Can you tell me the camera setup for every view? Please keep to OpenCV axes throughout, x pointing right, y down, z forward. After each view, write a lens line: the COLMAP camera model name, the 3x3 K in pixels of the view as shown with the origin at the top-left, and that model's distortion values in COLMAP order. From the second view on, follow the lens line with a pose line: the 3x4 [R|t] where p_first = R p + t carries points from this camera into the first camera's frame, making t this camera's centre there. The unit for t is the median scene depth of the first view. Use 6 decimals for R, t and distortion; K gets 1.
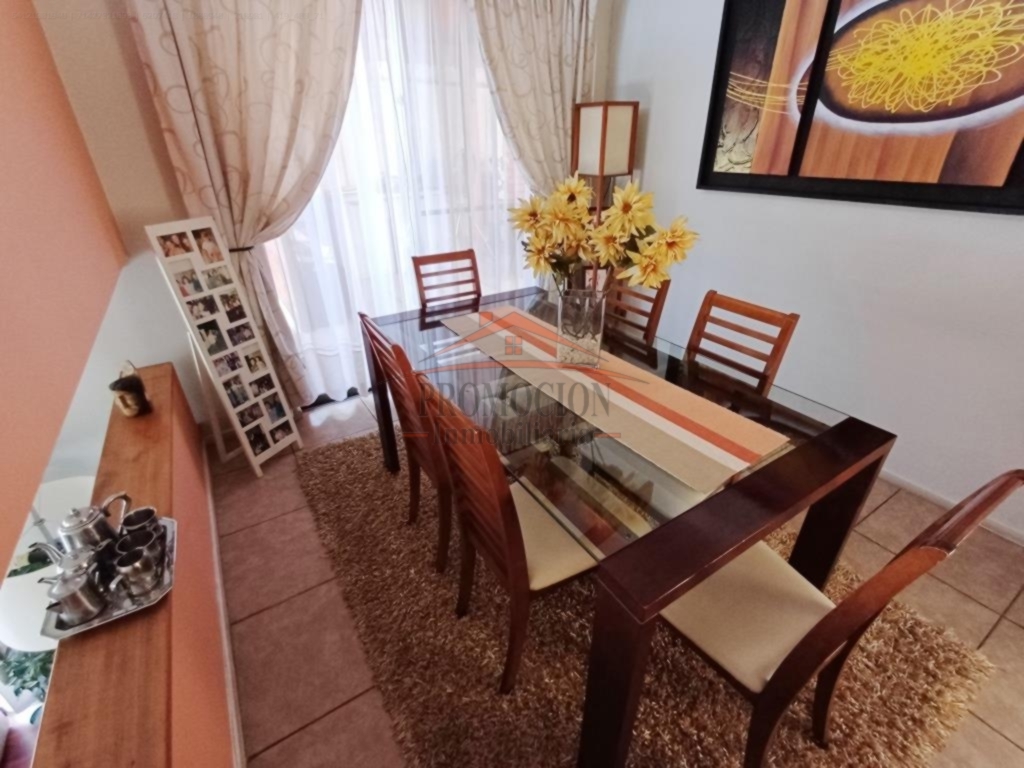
lens RADIAL K [[468.2, 0, 511.3], [0, 468.2, 382.9], [0, 0, 1]] dist [0.004365, 0.000038]
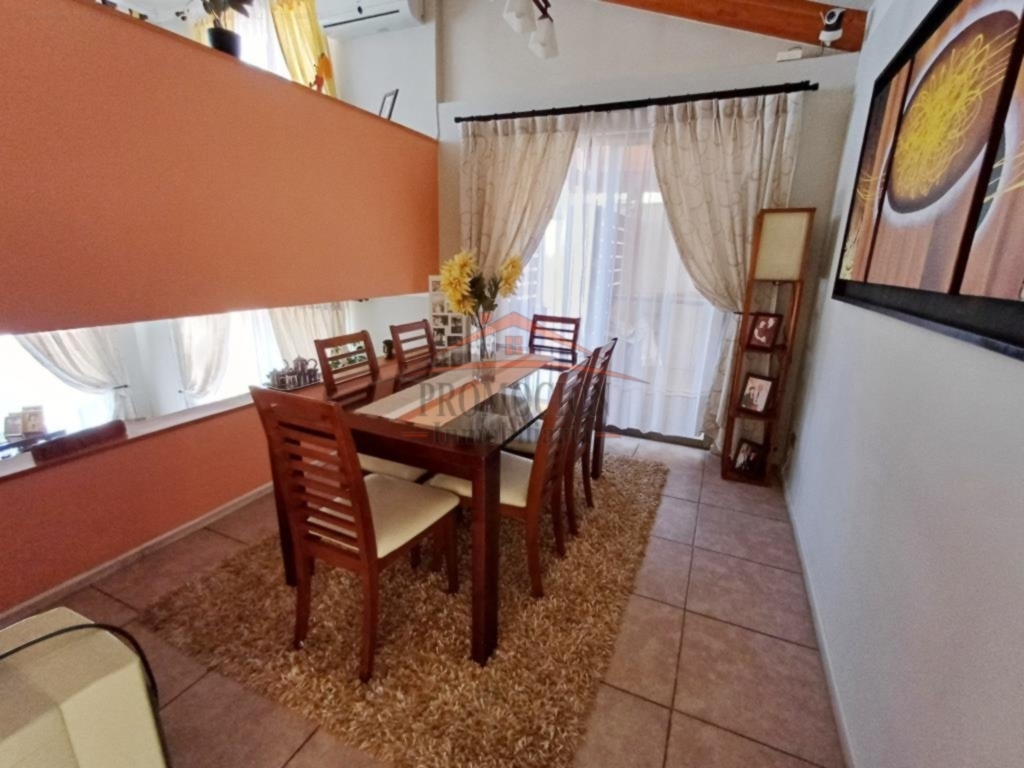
lens RADIAL K [[468.2, 0, 512.1], [0, 468.2, 385.0], [0, 0, 1]] dist [0.004365, 0.000038]
pose [[0.545593, 0.250036, -0.799881, 0.933470], [-0.425742, 0.904813, -0.007559, -0.035234], [0.721853, 0.344668, 0.600110, 0.175138]]
